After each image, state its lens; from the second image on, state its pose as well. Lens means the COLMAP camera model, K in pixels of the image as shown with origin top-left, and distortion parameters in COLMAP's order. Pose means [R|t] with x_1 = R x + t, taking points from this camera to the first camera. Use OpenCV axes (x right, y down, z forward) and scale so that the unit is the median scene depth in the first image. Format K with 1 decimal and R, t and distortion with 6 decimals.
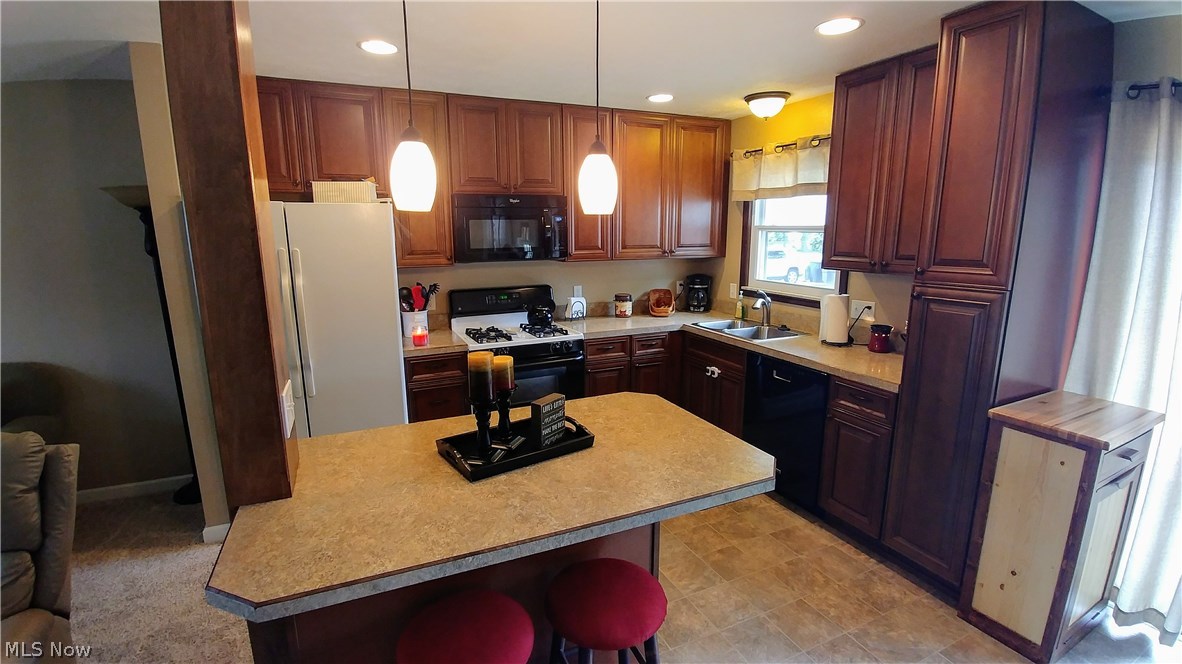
lens RADIAL K [[510.1, 0, 591.0], [0, 510.1, 332.0], [0, 0, 1]] dist [-0.015963, -0.000220]
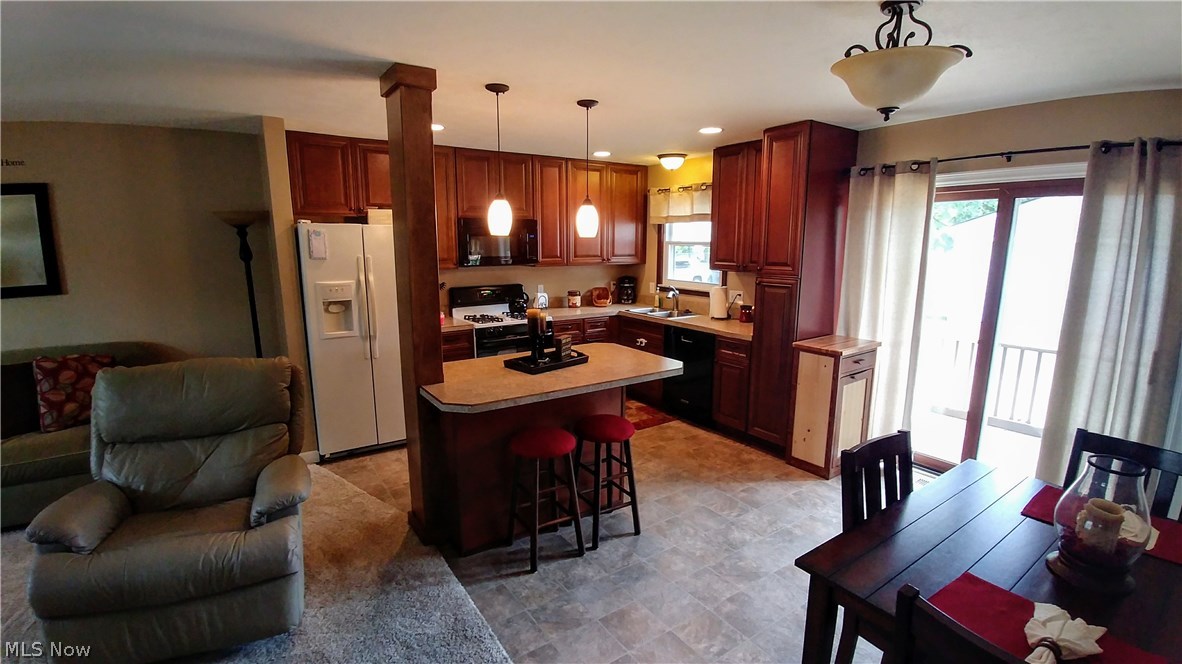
lens RADIAL K [[510.1, 0, 591.0], [0, 510.1, 332.0], [0, 0, 1]] dist [-0.015963, -0.000220]
pose [[0.985687, -0.022829, 0.167035, -0.150010], [0.026419, 0.999465, -0.019302, 0.077768], [-0.166505, 0.023439, 0.985762, -0.423586]]
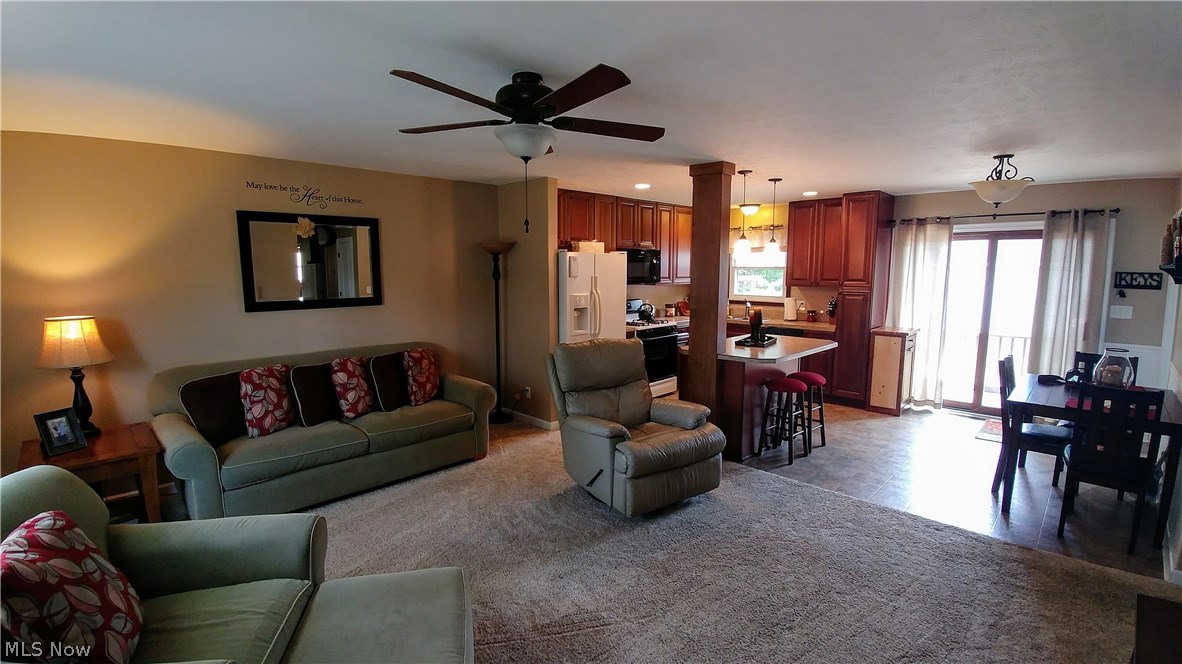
lens RADIAL K [[518.5, 0, 591.0], [0, 518.5, 332.0], [0, 0, 1]] dist [0.014376, 0.000115]
pose [[0.930237, -0.037731, 0.365014, -1.052652], [0.065376, 0.995827, -0.063673, 0.147642], [-0.361088, 0.083094, 0.928822, -0.698611]]
